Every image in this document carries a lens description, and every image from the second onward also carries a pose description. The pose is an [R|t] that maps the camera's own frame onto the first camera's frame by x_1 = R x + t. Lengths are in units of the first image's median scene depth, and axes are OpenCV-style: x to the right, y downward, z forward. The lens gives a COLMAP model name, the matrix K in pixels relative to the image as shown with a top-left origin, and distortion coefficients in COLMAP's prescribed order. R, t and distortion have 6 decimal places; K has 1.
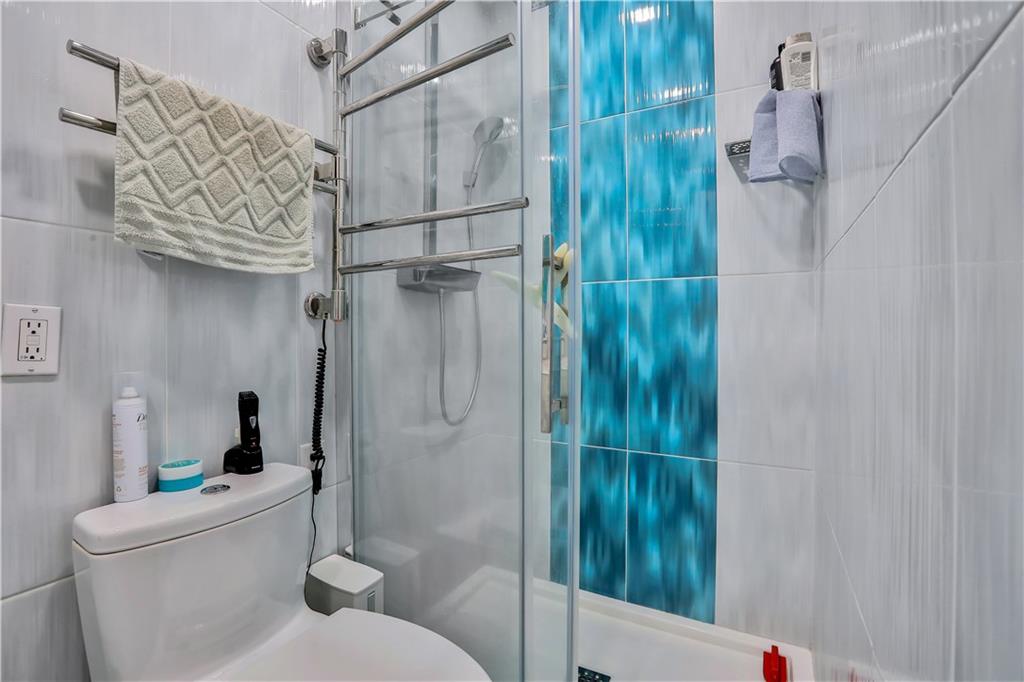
lens RADIAL K [[480.8, 0, 512.4], [0, 480.8, 332.1], [0, 0, 1]] dist [-0.052676, 0.028256]
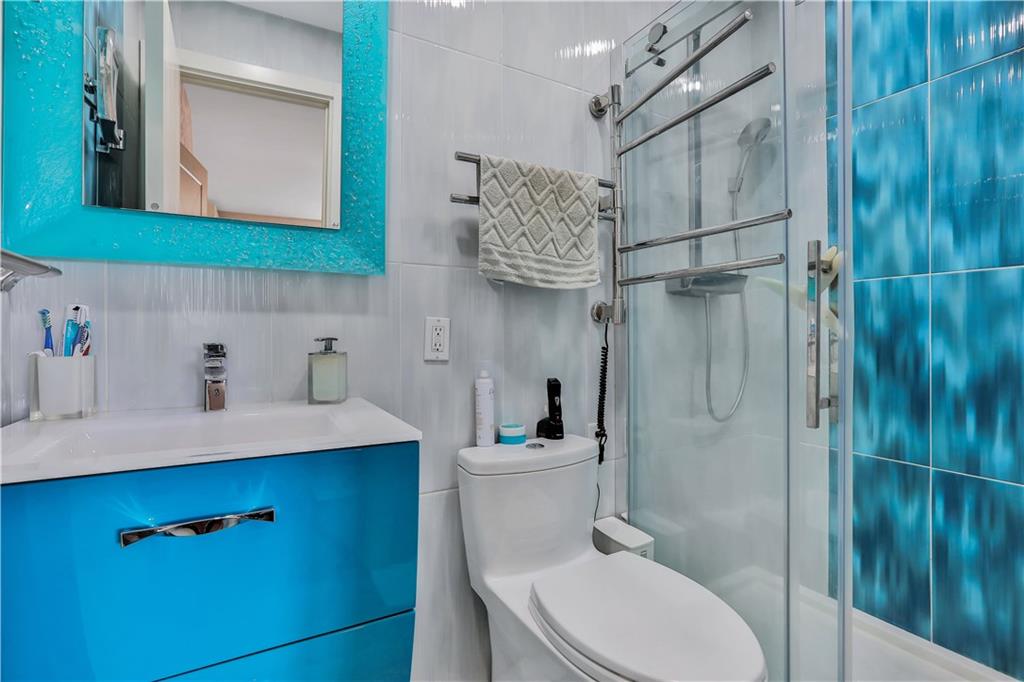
lens RADIAL K [[480.8, 0, 512.4], [0, 480.8, 332.1], [0, 0, 1]] dist [-0.052676, 0.028256]
pose [[0.859289, -0.004197, -0.511473, 0.030924], [0.002410, 0.999988, -0.004156, 0.000812], [0.511484, 0.002339, 0.859289, -0.190824]]
